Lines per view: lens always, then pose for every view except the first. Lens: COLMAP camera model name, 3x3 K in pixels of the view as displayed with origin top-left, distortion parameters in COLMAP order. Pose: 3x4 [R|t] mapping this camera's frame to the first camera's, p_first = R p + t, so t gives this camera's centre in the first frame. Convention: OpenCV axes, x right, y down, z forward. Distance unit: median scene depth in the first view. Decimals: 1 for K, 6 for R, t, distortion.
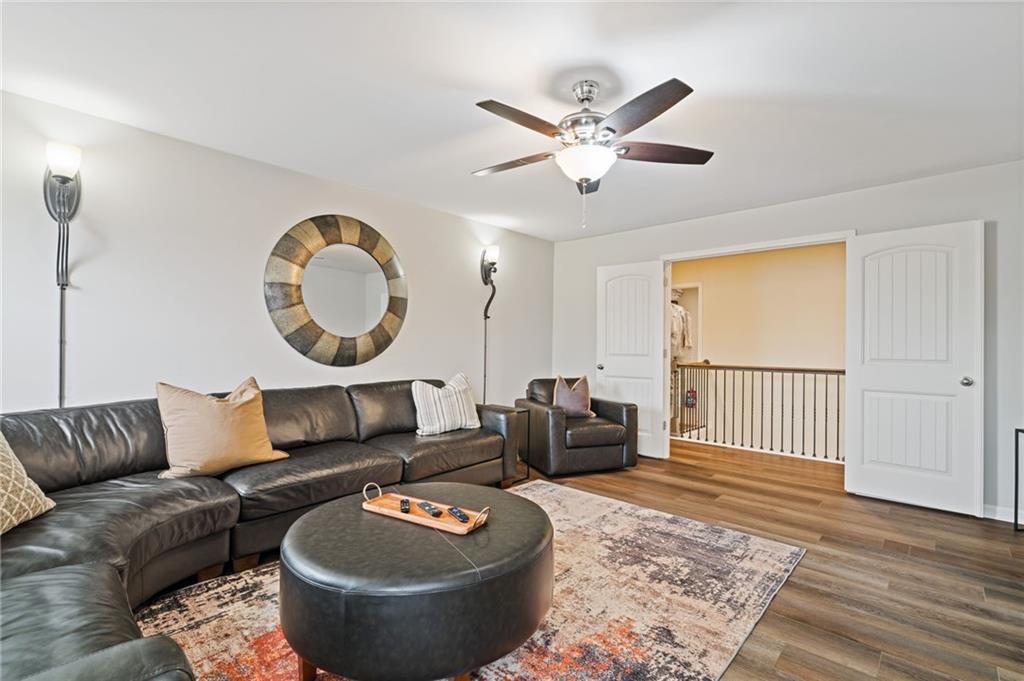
lens RADIAL K [[467.2, 0, 511.8], [0, 467.2, 339.4], [0, 0, 1]] dist [-0.000423, 0.000412]
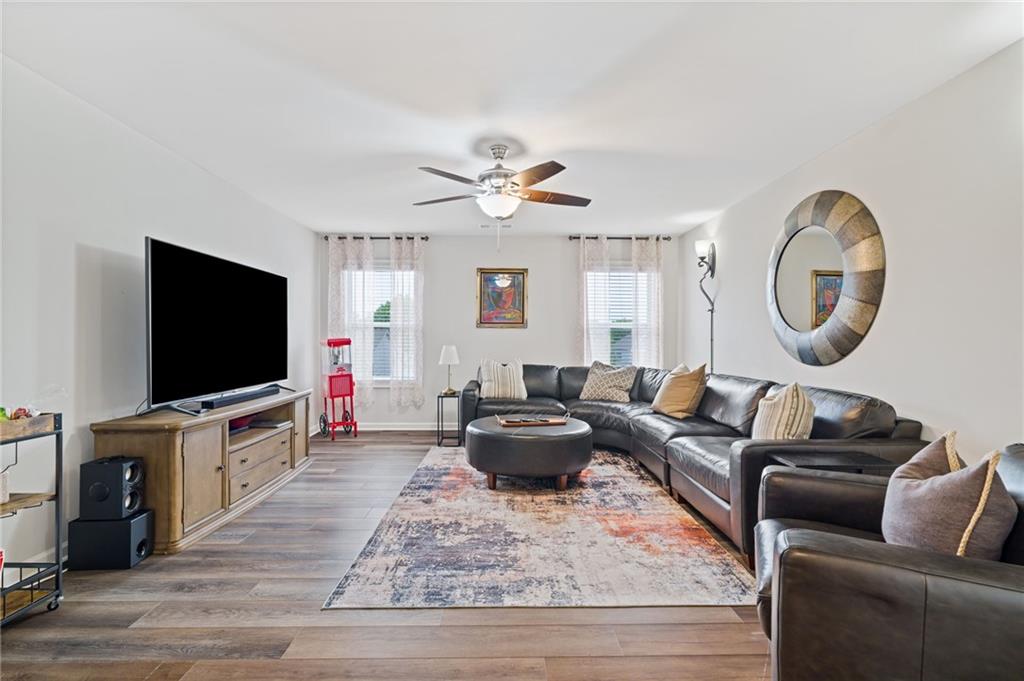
lens RADIAL K [[467.2, 0, 511.8], [0, 467.2, 339.4], [0, 0, 1]] dist [-0.000423, 0.000412]
pose [[-0.721027, -0.011460, -0.692812, 0.975295], [0.001092, 0.999843, -0.017675, 0.036603], [0.692906, -0.013501, -0.720901, 1.833381]]
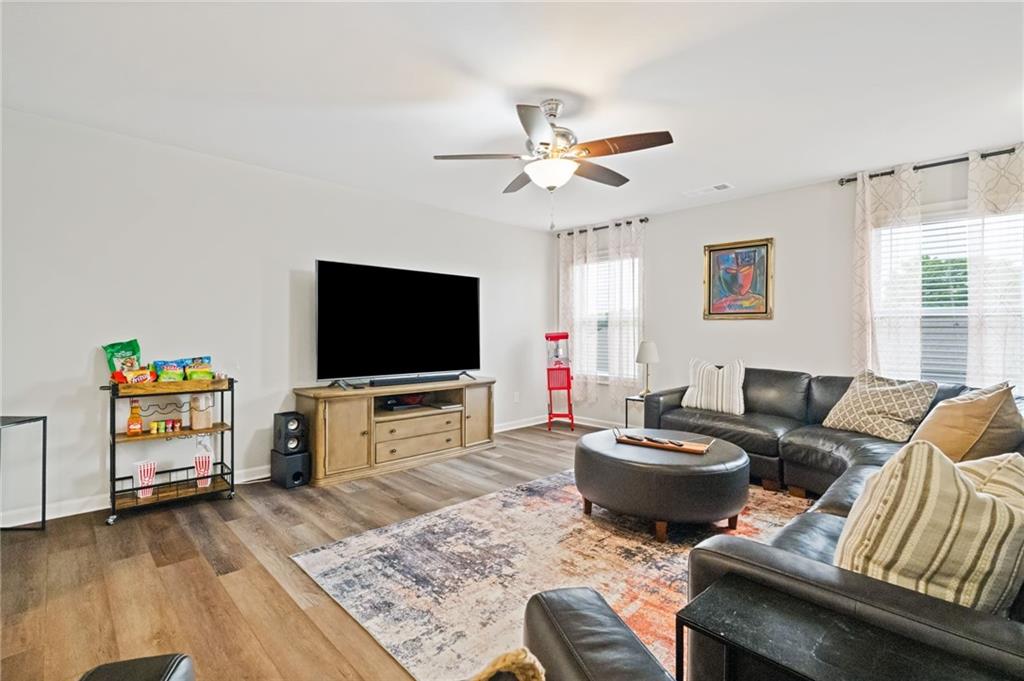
lens RADIAL K [[469.9, 0, 512.0], [0, 469.9, 340.5], [0, 0, 1]] dist [-0.001871, -0.000089]
pose [[-0.998694, -0.017386, 0.048047, 0.176205], [-0.017252, 0.999846, 0.003202, 0.027312], [-0.048095, 0.002369, -0.998840, 1.962447]]
